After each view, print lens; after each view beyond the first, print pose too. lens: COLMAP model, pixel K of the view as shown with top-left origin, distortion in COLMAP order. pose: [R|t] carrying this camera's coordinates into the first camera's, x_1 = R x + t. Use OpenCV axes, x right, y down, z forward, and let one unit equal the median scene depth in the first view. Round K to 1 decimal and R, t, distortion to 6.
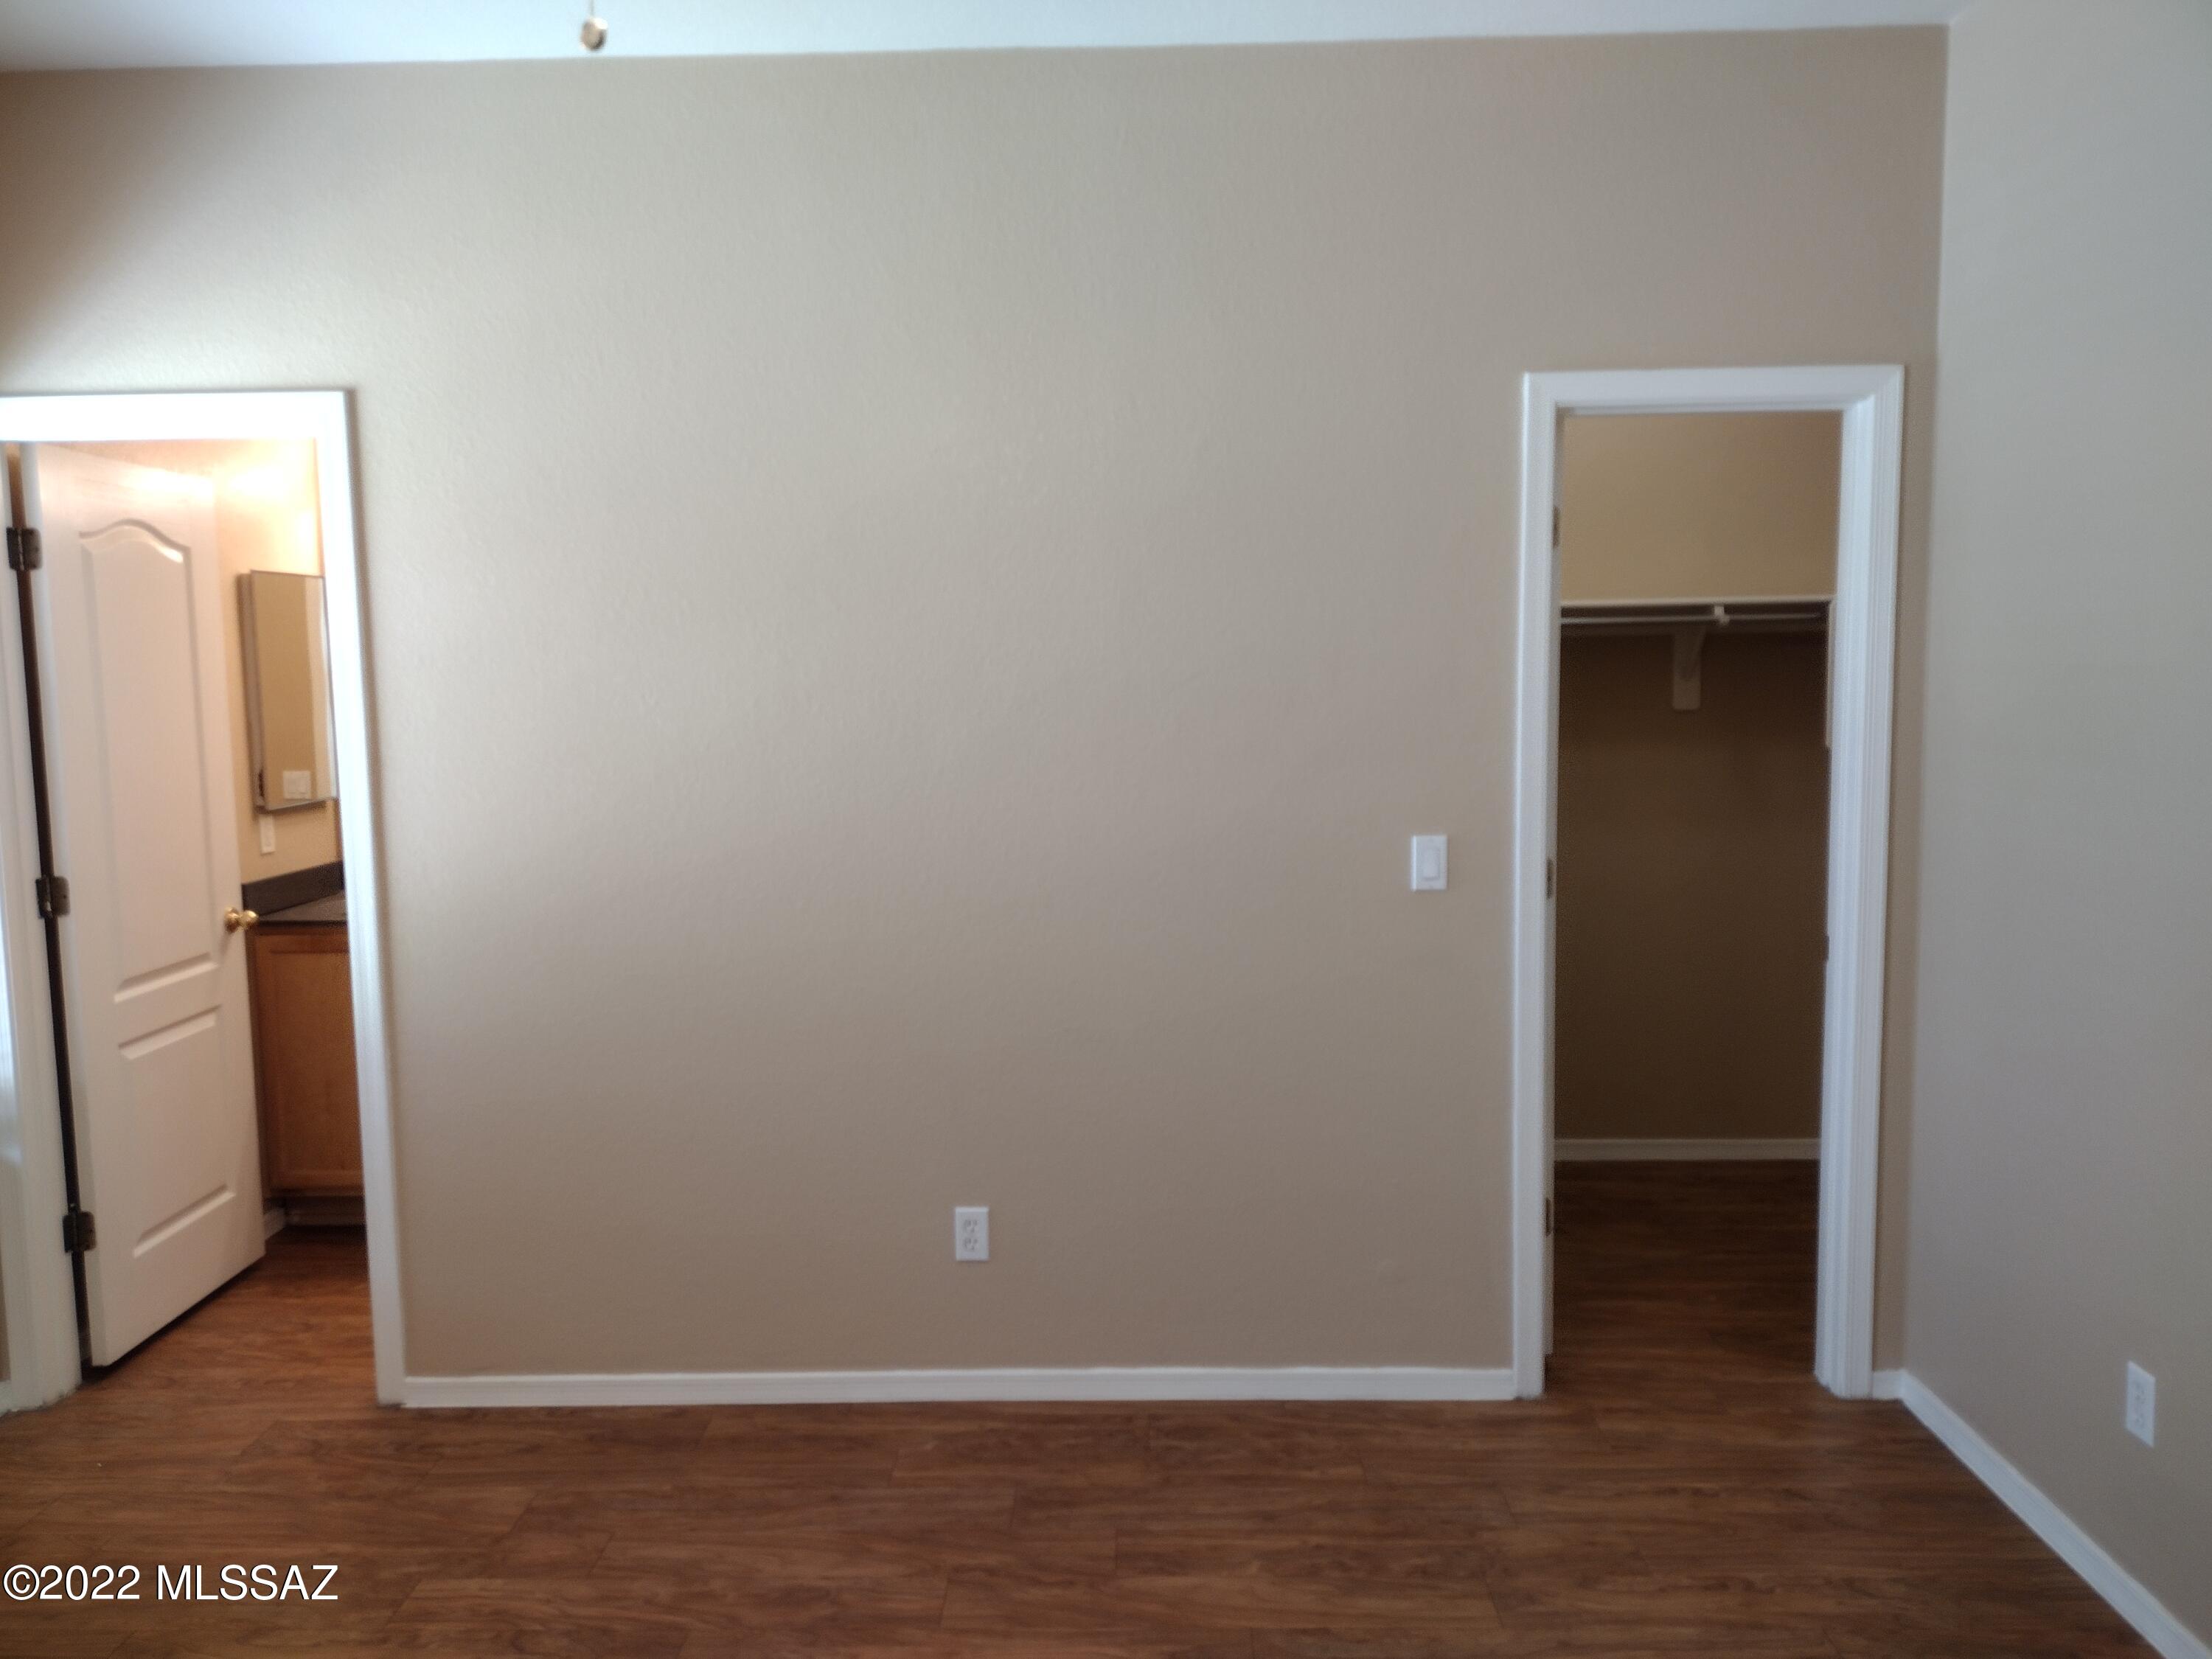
lens RADIAL K [[1697.7, 0, 1126.3], [0, 1697.7, 821.4], [0, 0, 1]] dist [0.076289, -0.106660]
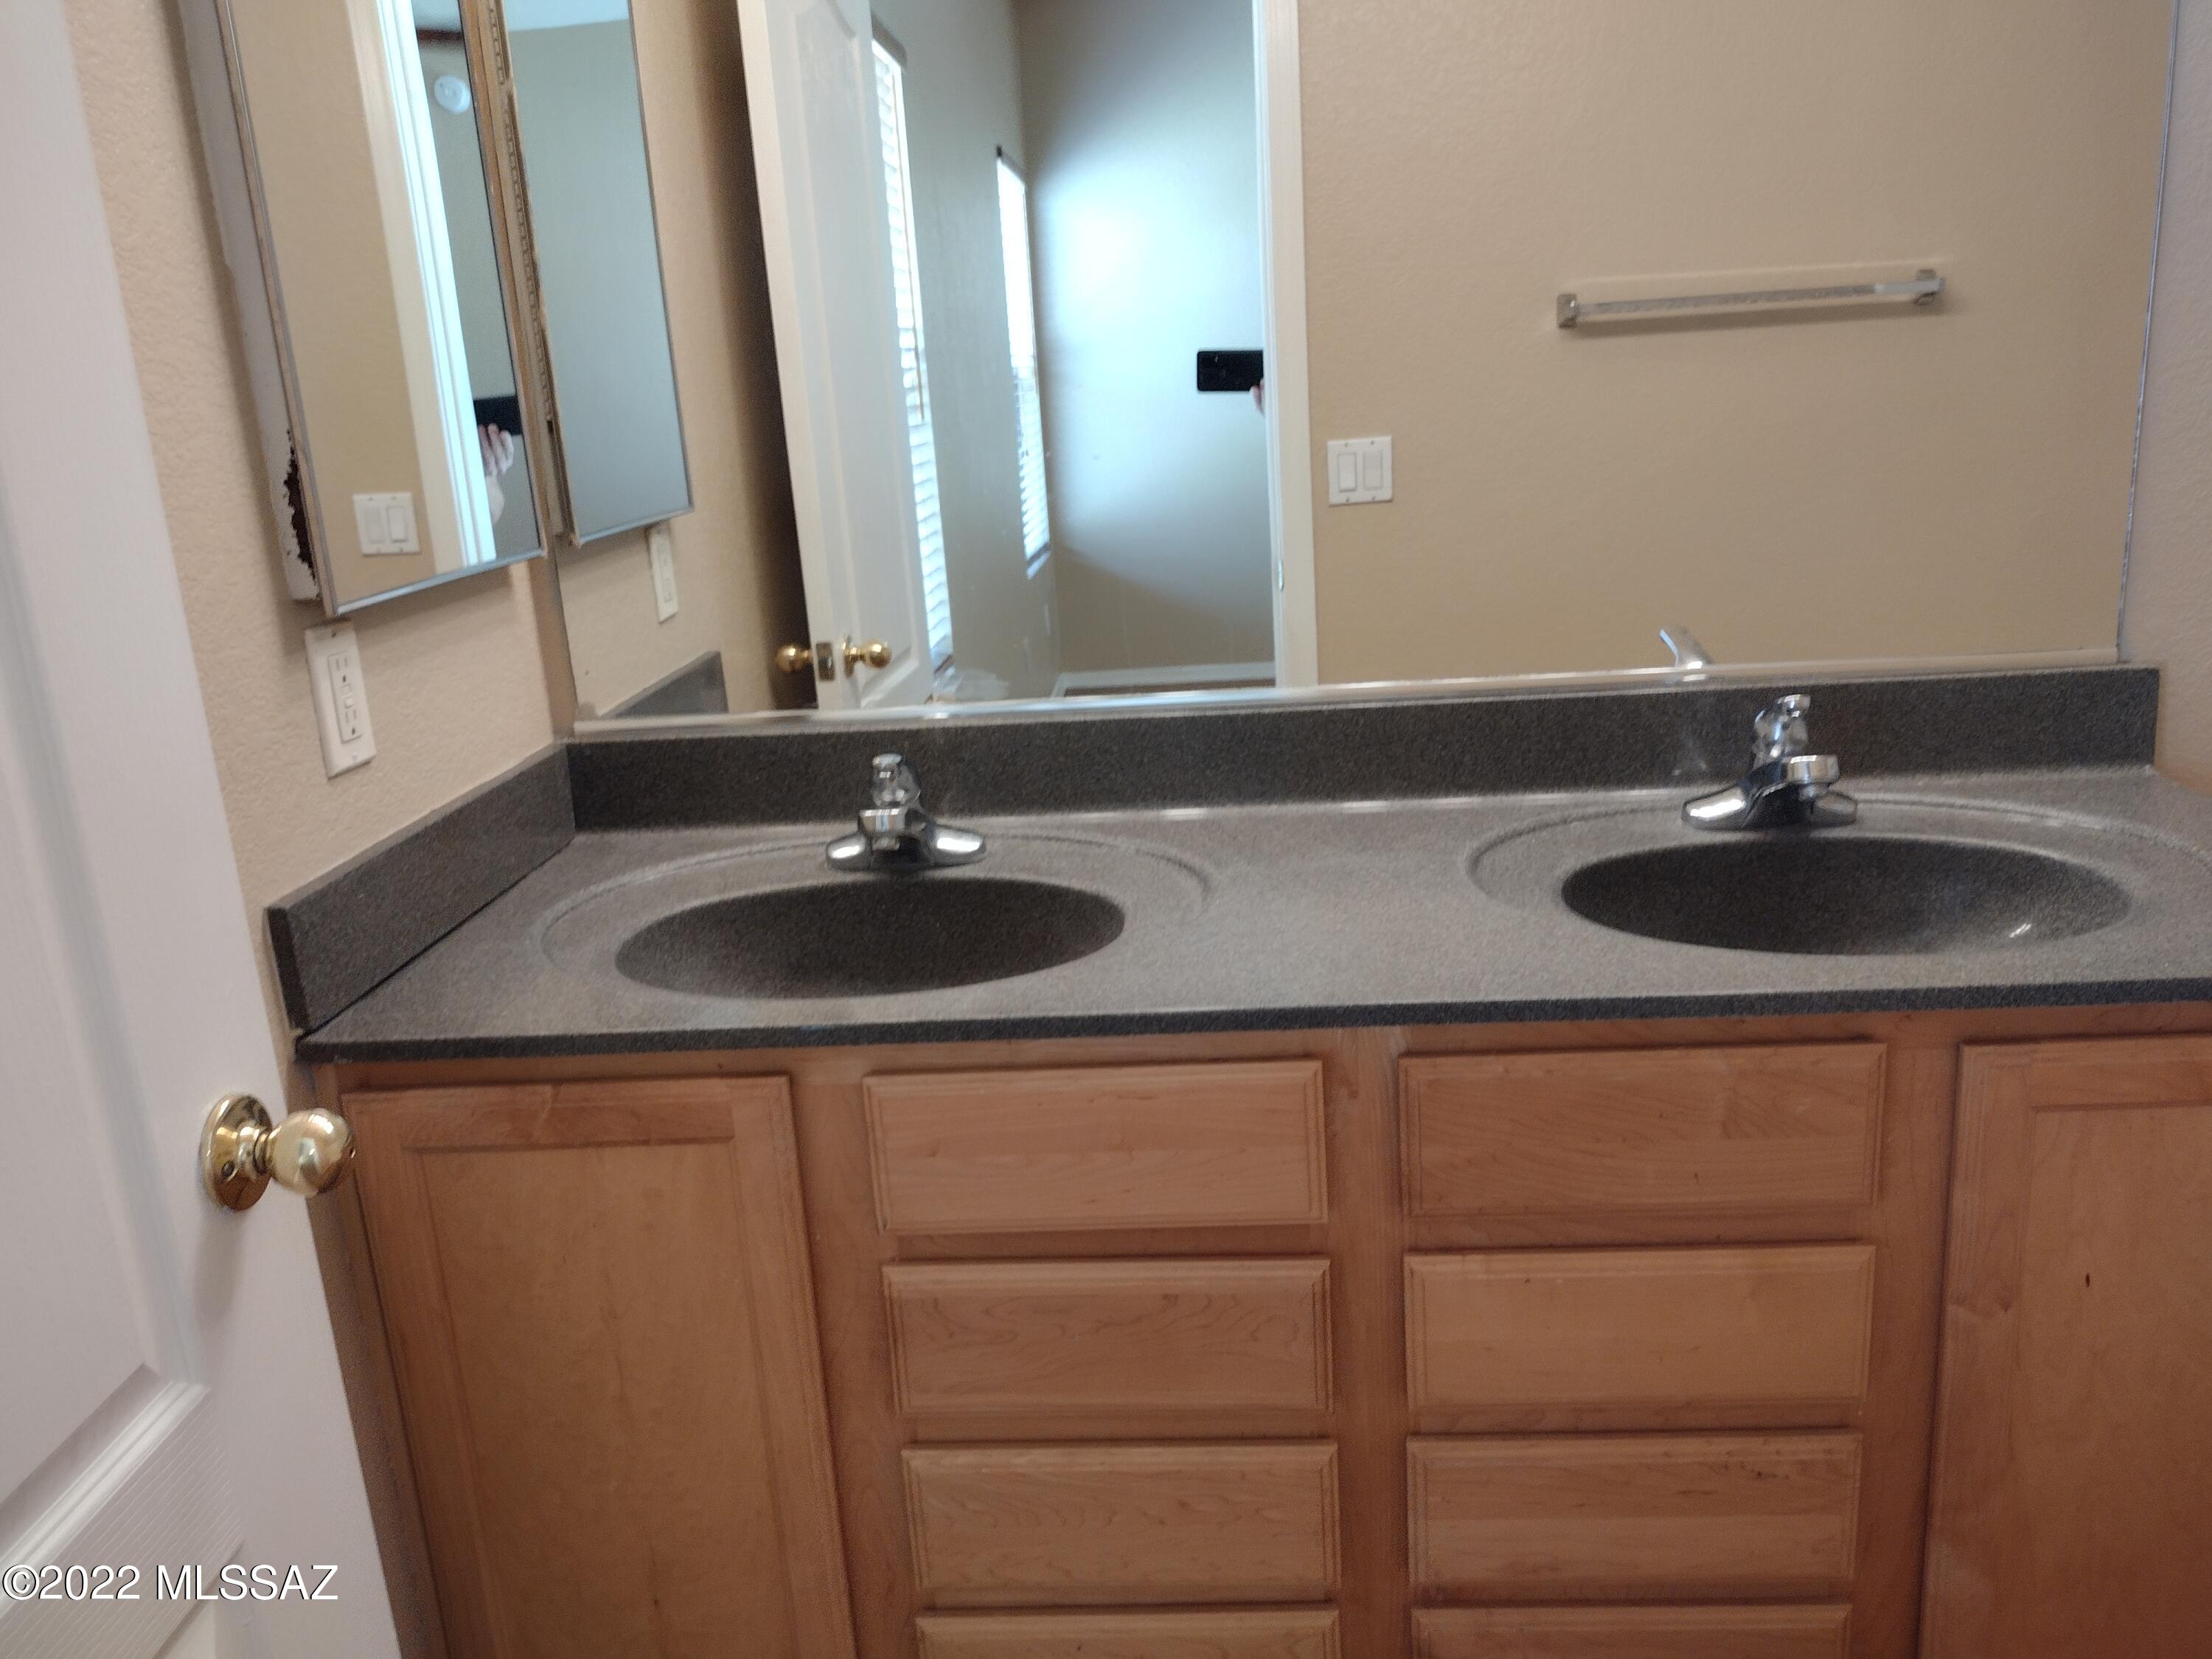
lens RADIAL K [[1773.0, 0, 1106.0], [0, 1773.0, 829.5], [0, 0, 1]] dist [-0.003705, -0.000341]
pose [[0.997442, -0.037007, -0.061162, -0.359259], [0.046662, 0.985213, 0.164856, -0.013068], [0.054157, -0.167289, 0.984419, 0.719447]]
